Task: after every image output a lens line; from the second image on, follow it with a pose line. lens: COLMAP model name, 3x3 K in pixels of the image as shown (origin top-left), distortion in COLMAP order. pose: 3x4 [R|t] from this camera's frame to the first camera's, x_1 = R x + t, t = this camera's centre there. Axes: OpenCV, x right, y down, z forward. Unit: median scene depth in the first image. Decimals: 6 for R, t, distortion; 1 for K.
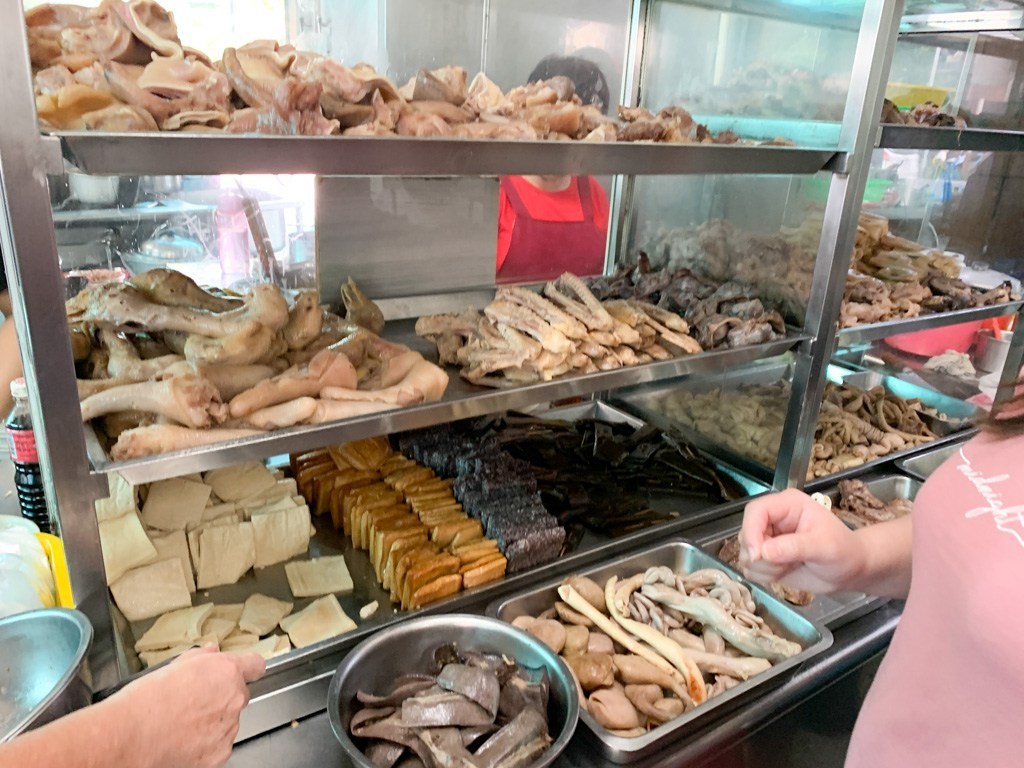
lens RADIAL K [[788.2, 0, 512.0], [0, 788.2, 384.0], [0, 0, 1]] dist [0.114671, -0.114195]
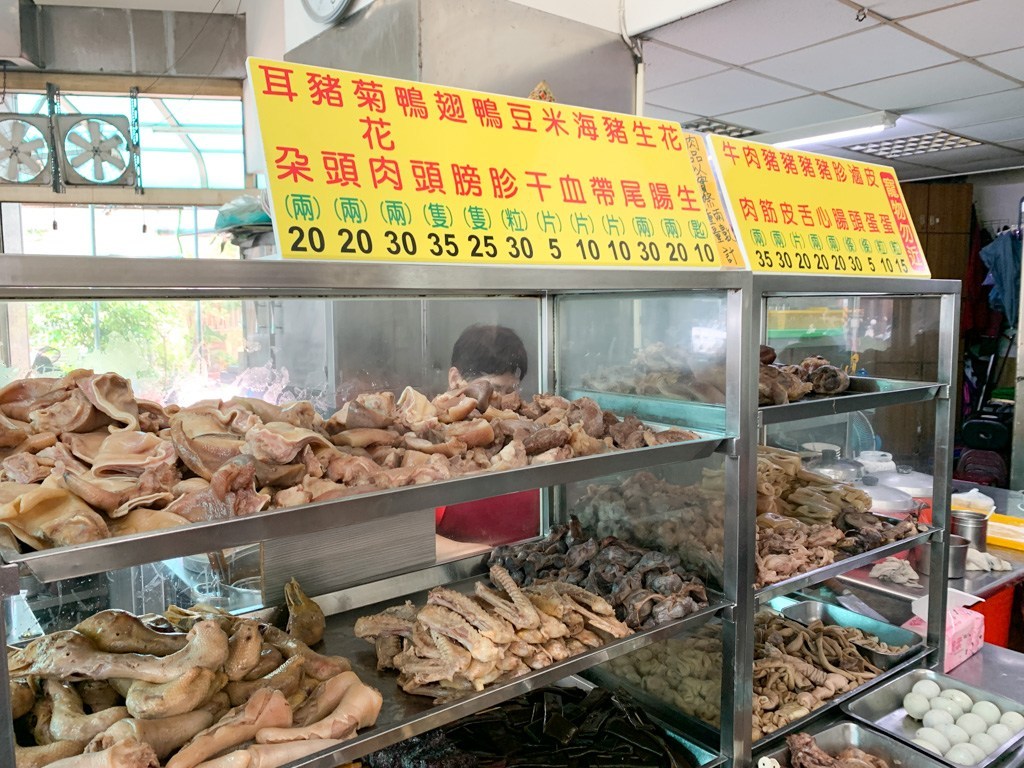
lens RADIAL K [[805.2, 0, 504.6], [0, 805.2, 384.5], [0, 0, 1]] dist [0.022658, 0.041150]
pose [[0.996507, -0.073608, 0.039438, 0.055695], [0.080682, 0.970462, -0.227364, -0.126922], [-0.021537, 0.229751, 0.973011, -0.110412]]
